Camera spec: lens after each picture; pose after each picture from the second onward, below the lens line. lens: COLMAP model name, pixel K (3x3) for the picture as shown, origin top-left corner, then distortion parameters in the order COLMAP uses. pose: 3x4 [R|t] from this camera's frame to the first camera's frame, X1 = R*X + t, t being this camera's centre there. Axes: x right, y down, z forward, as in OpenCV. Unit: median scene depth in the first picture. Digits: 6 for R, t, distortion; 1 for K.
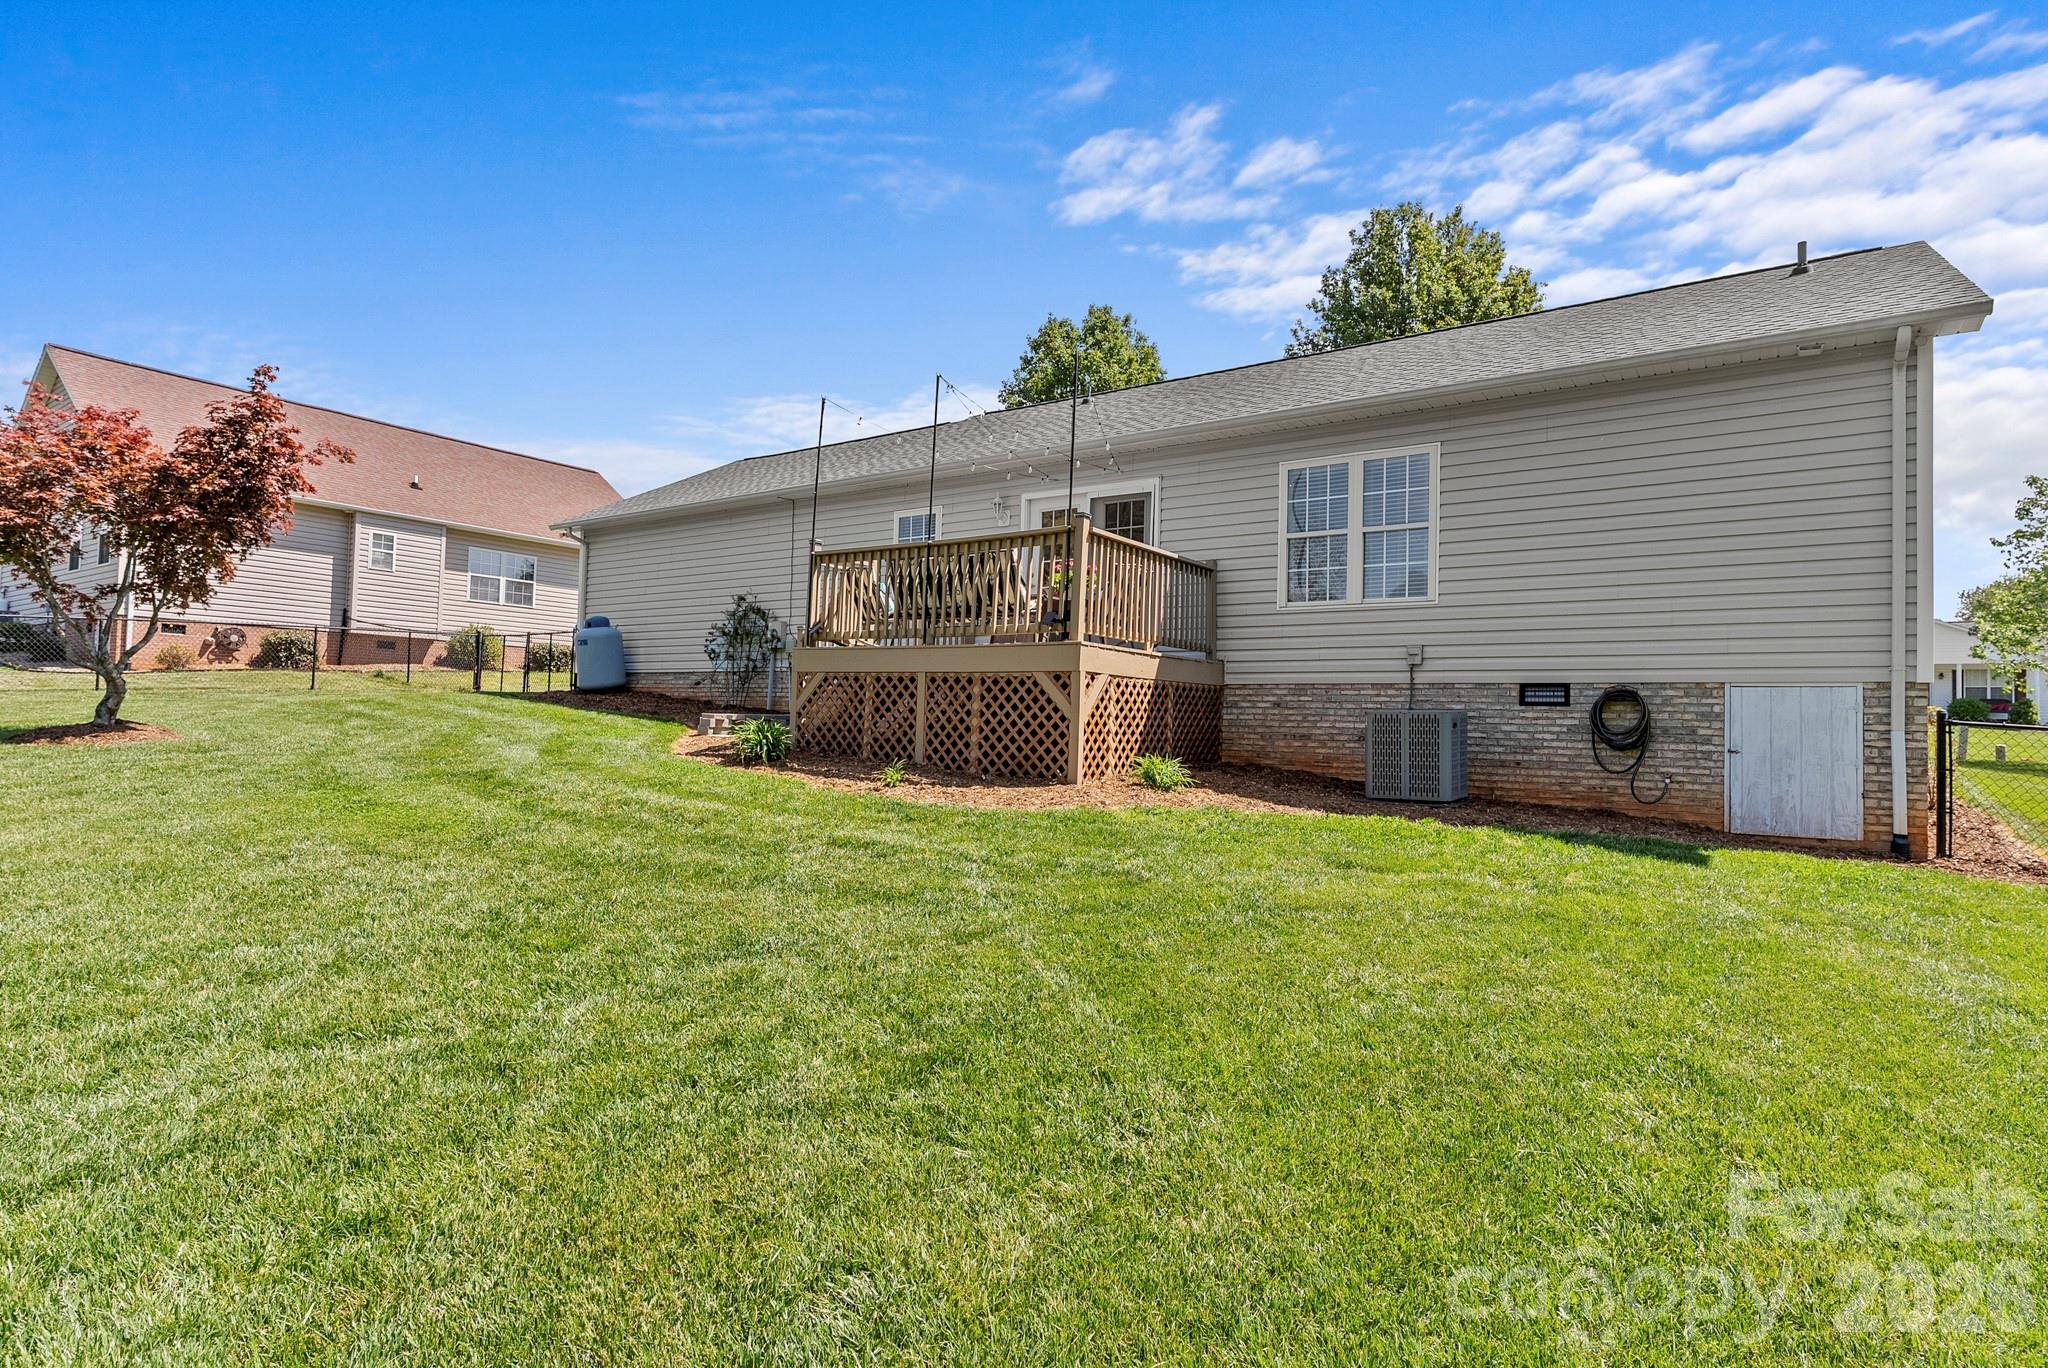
lens RADIAL K [[1063.5, 0, 1013.6], [0, 1063.5, 693.0], [0, 0, 1]] dist [-0.001302, 0.000069]
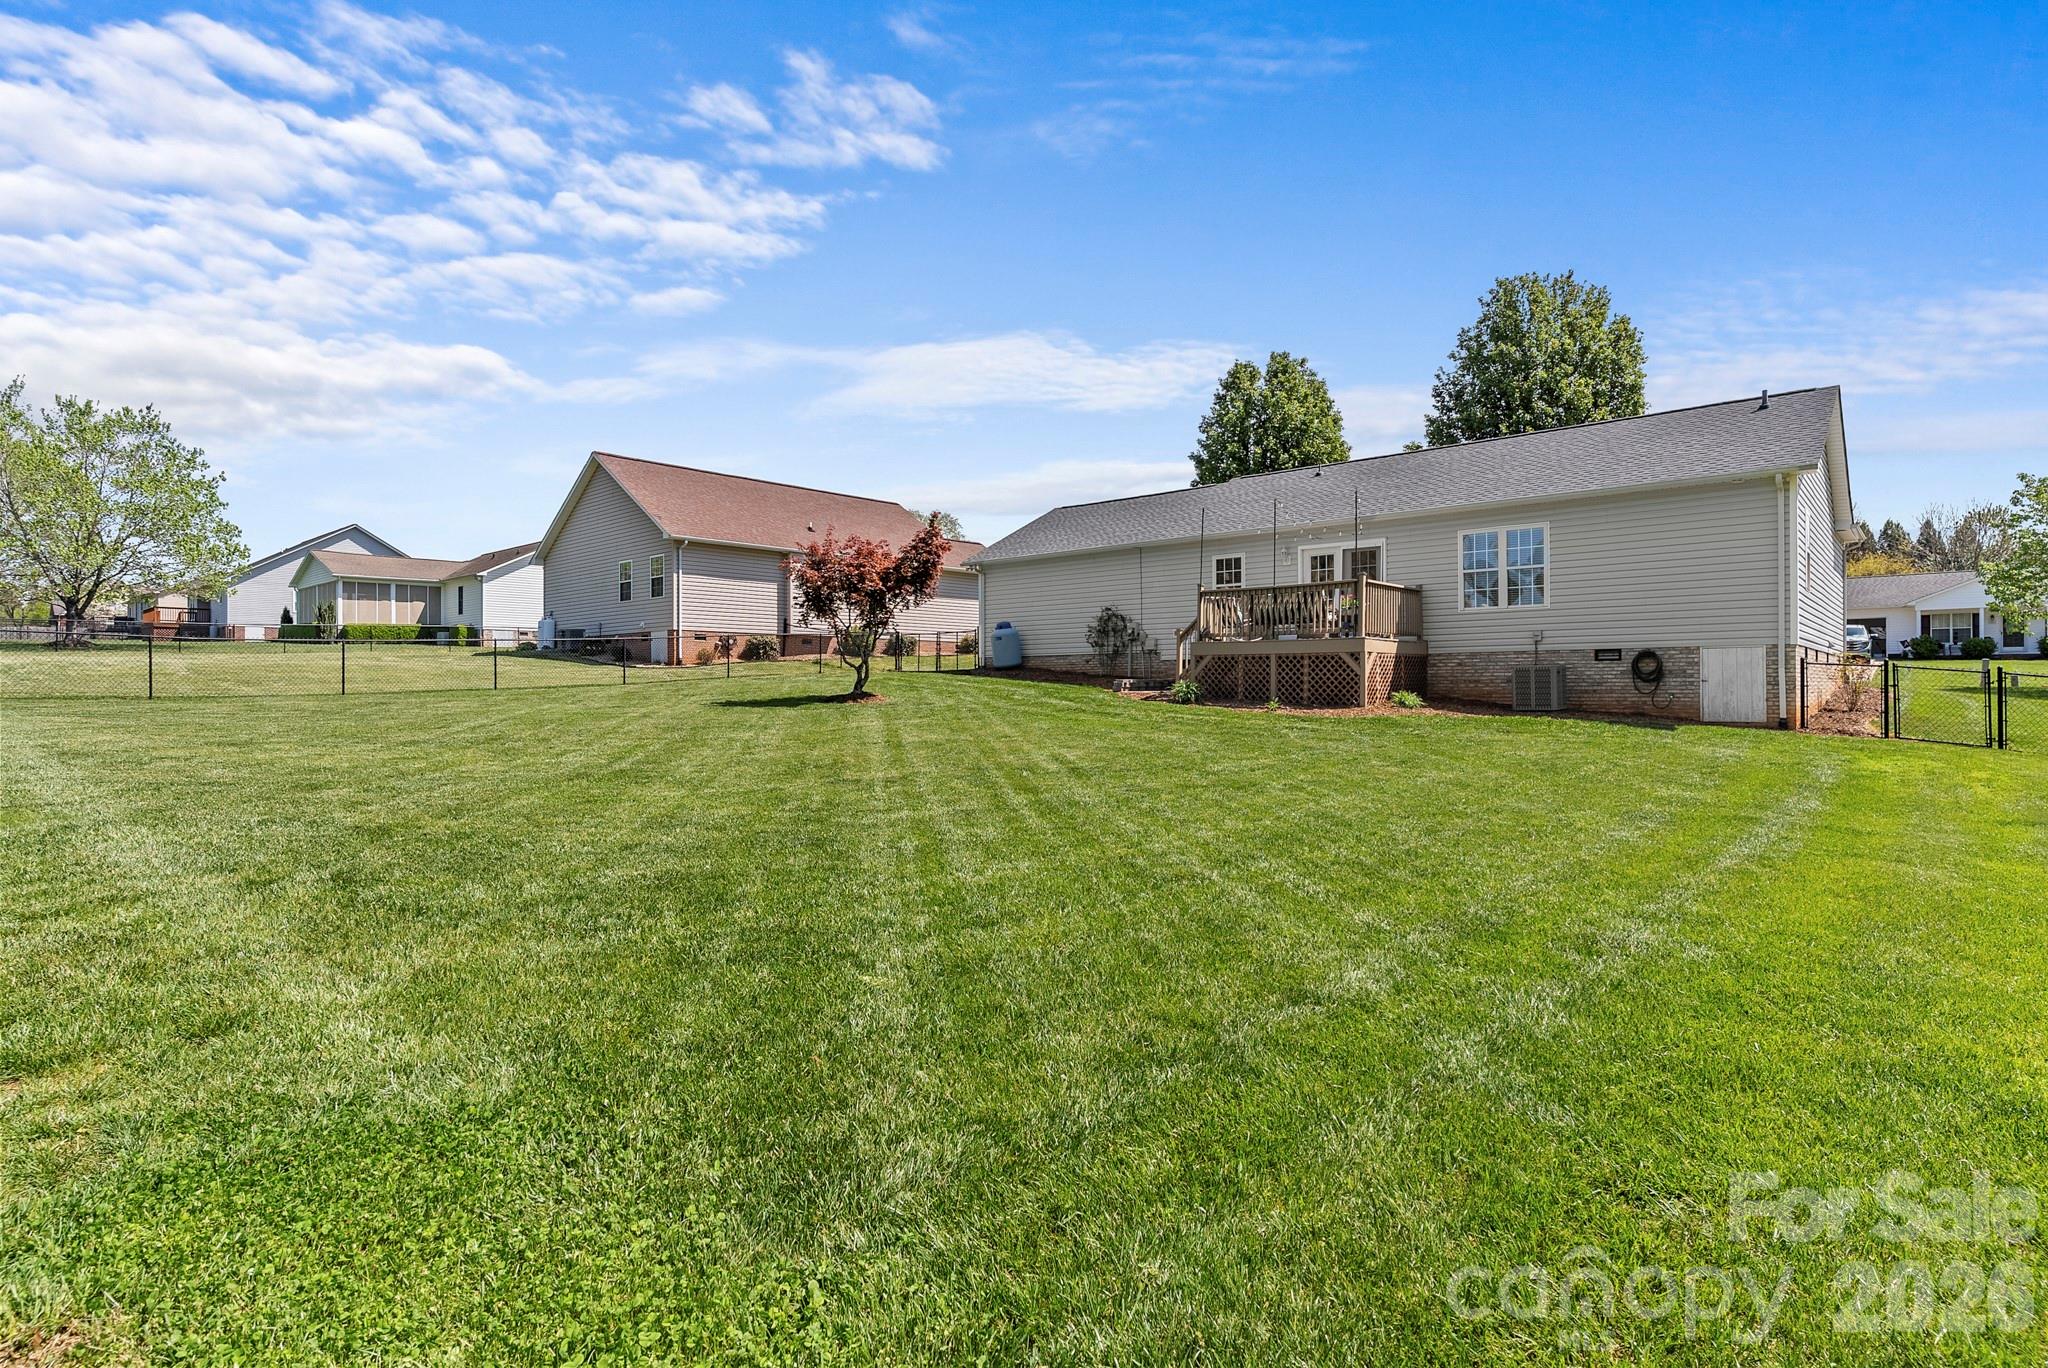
lens RADIAL K [[1044.0, 0, 1024.0], [0, 1044.0, 684.0], [0, 0, 1]] dist [-0.005551, 0.000030]
pose [[0.993704, -0.030380, -0.107837, -0.316670], [0.032984, 0.999204, 0.022442, -0.020790], [0.107069, -0.025858, 0.993915, -0.896954]]
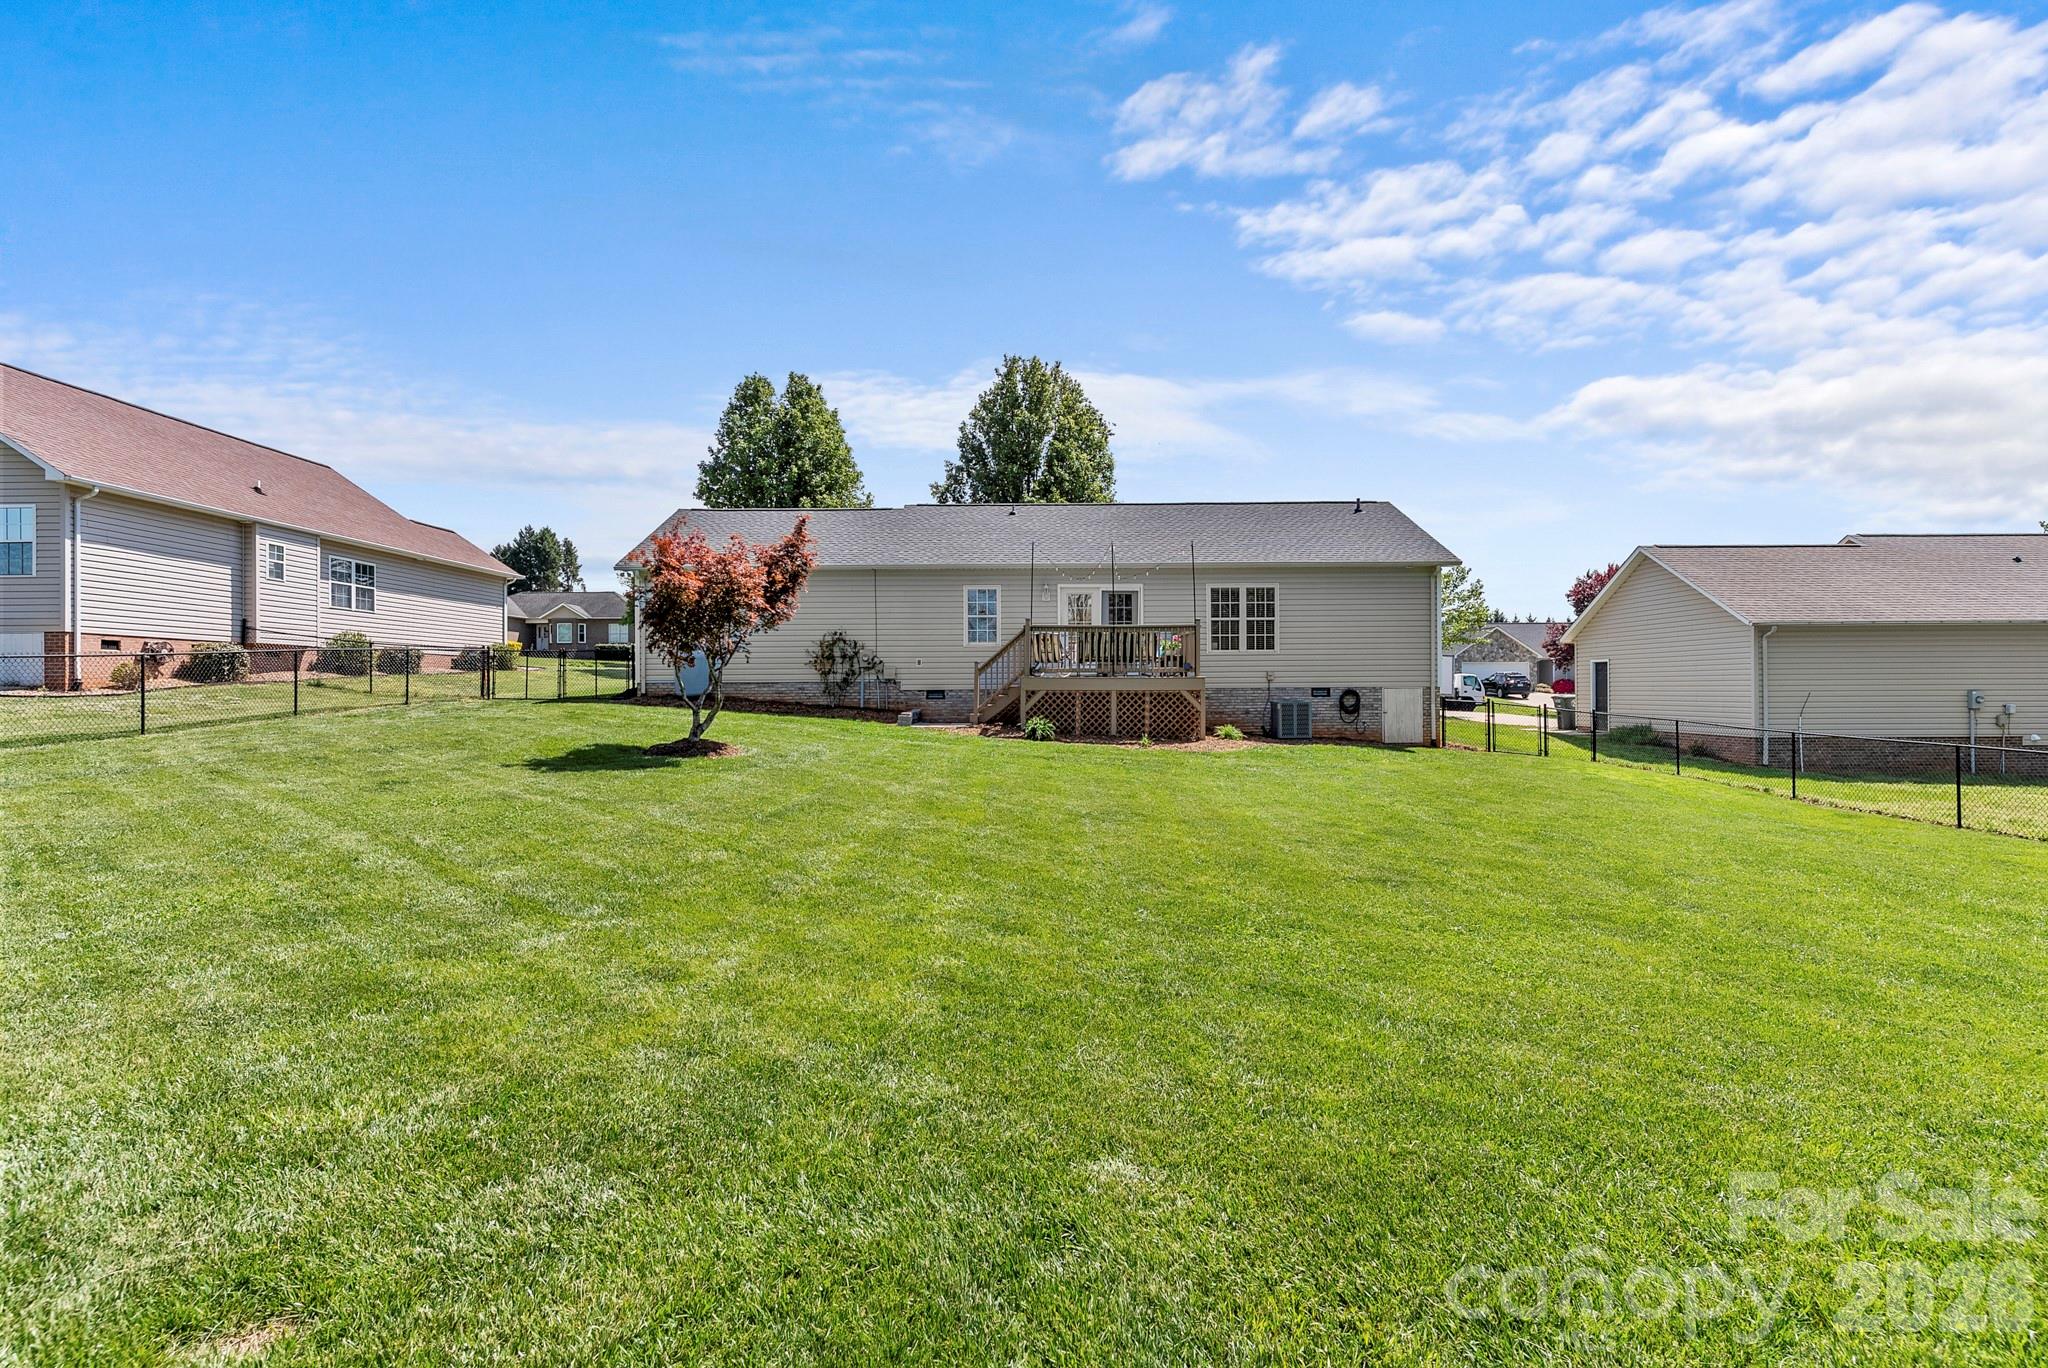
lens RADIAL K [[976.1, 0, 1022.9], [0, 976.1, 680.0], [0, 0, 1]] dist [0.000451, 0.000019]
pose [[0.814871, -0.025690, 0.579073, -1.234700], [0.010002, 0.999492, 0.030267, -0.091781], [-0.579556, -0.018871, 0.814714, -0.393117]]
